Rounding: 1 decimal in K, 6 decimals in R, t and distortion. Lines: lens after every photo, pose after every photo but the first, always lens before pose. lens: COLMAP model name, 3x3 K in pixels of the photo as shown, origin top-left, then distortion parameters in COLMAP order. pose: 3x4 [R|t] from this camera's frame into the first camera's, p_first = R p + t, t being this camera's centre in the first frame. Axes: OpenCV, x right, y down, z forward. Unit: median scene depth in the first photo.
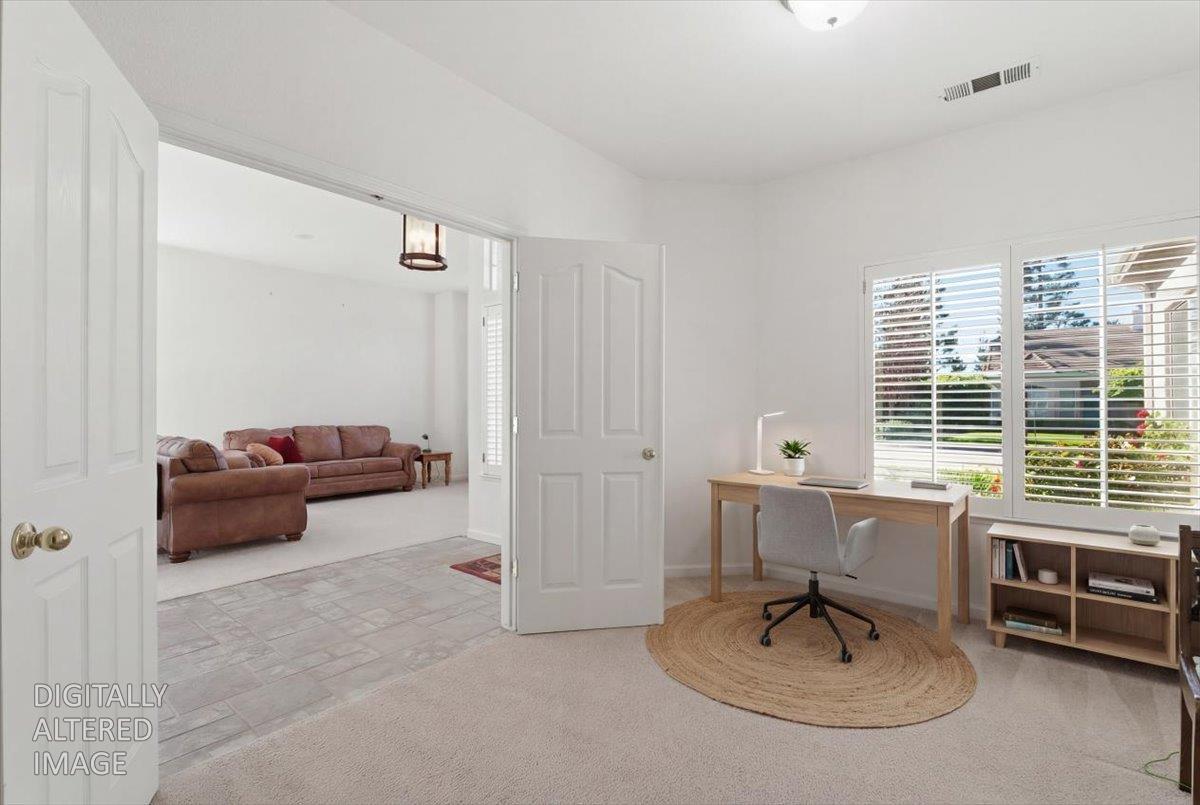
lens RADIAL K [[541.8, 0, 600.0], [0, 541.8, 402.5], [0, 0, 1]] dist [-0.002469, -0.000151]
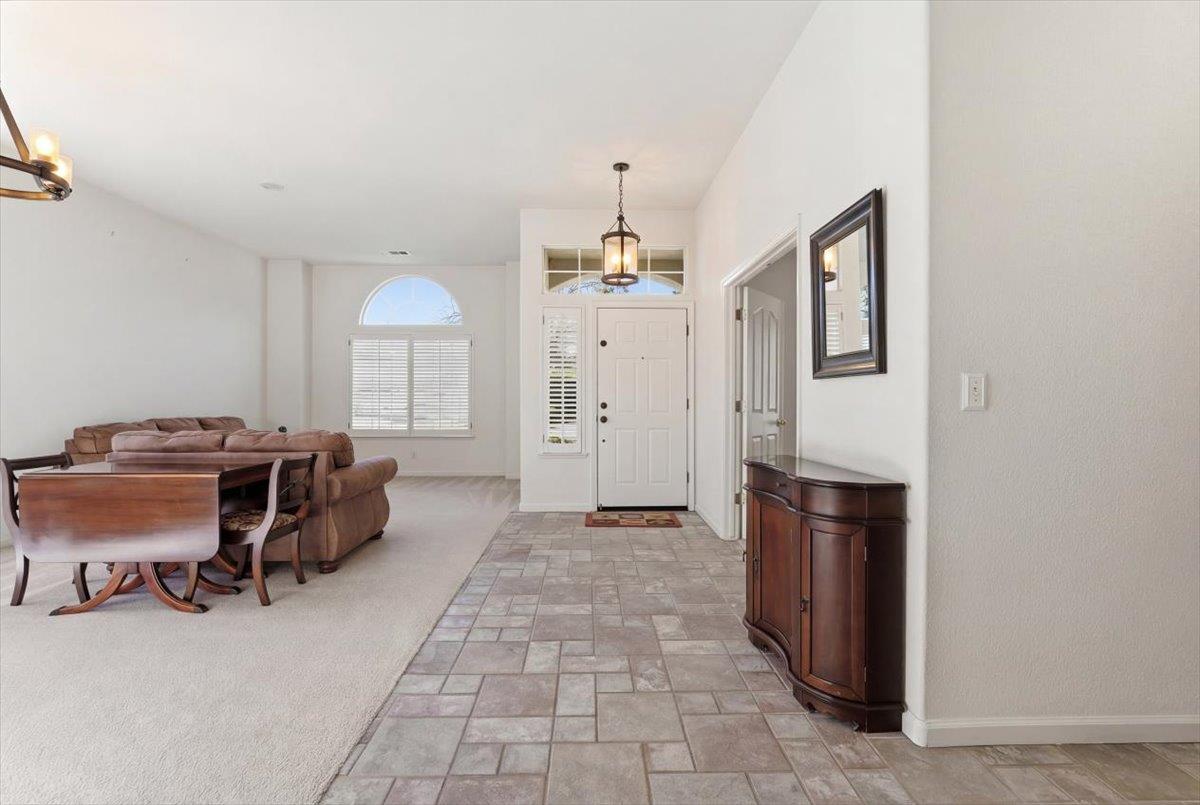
lens RADIAL K [[541.8, 0, 600.0], [0, 541.8, 402.5], [0, 0, 1]] dist [-0.002469, -0.000151]
pose [[0.749099, -0.003296, 0.662450, -1.184193], [-0.012621, 0.999735, 0.019245, -0.001535], [-0.662338, -0.022777, 0.748859, 0.071533]]
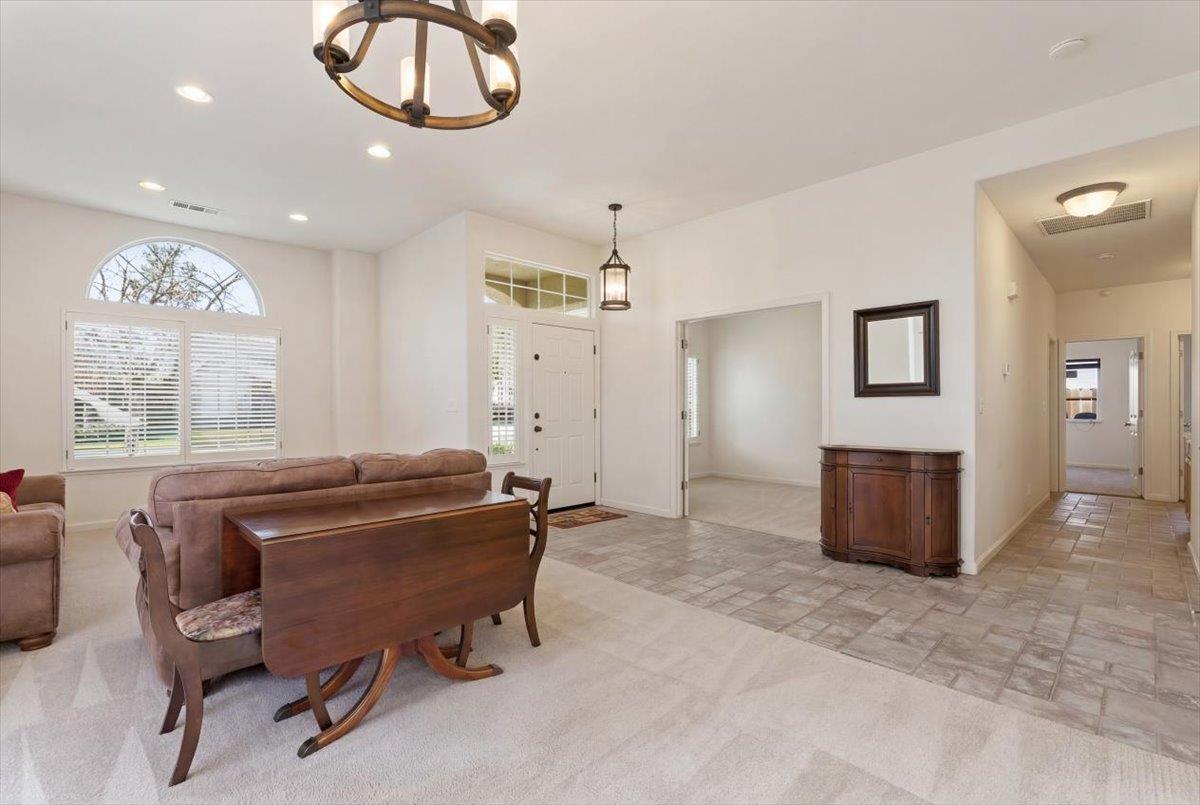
lens RADIAL K [[532.2, 0, 598.9], [0, 532.2, 417.1], [0, 0, 1]] dist [-0.000100, 0.000092]
pose [[0.094521, -0.015927, 0.995395, -1.730663], [-0.016009, 0.999718, 0.017516, 0.008917], [-0.995394, -0.017591, 0.094240, 0.889224]]
